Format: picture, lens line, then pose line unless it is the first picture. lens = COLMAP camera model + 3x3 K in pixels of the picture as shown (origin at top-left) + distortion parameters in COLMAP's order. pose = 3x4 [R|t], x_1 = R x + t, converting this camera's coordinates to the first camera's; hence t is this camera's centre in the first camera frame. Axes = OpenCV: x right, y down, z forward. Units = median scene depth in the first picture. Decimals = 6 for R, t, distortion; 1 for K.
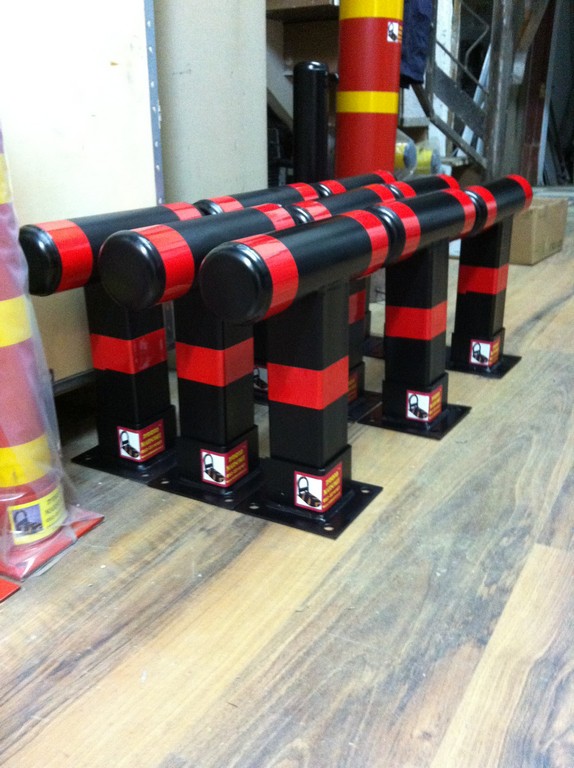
lens RADIAL K [[761.7, 0, 284.2], [0, 761.7, 382.6], [0, 0, 1]] dist [-0.035613, 0.000000]
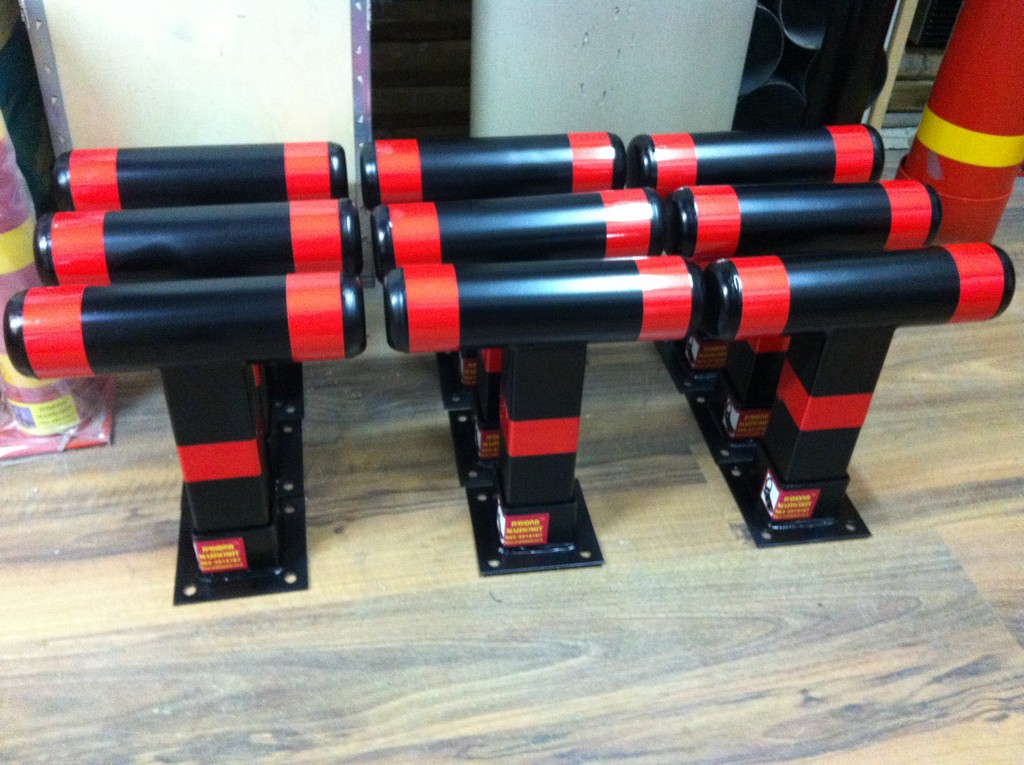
lens RADIAL K [[1015.6, 0, 509.3], [0, 1015.6, 387.0], [0, 0, 1]] dist [-0.035613, 0.000000]
pose [[0.662059, 0.499951, -0.558325, 0.861318], [-0.307490, 0.860592, 0.405995, -0.619260], [0.683468, -0.097114, 0.723492, 0.423282]]
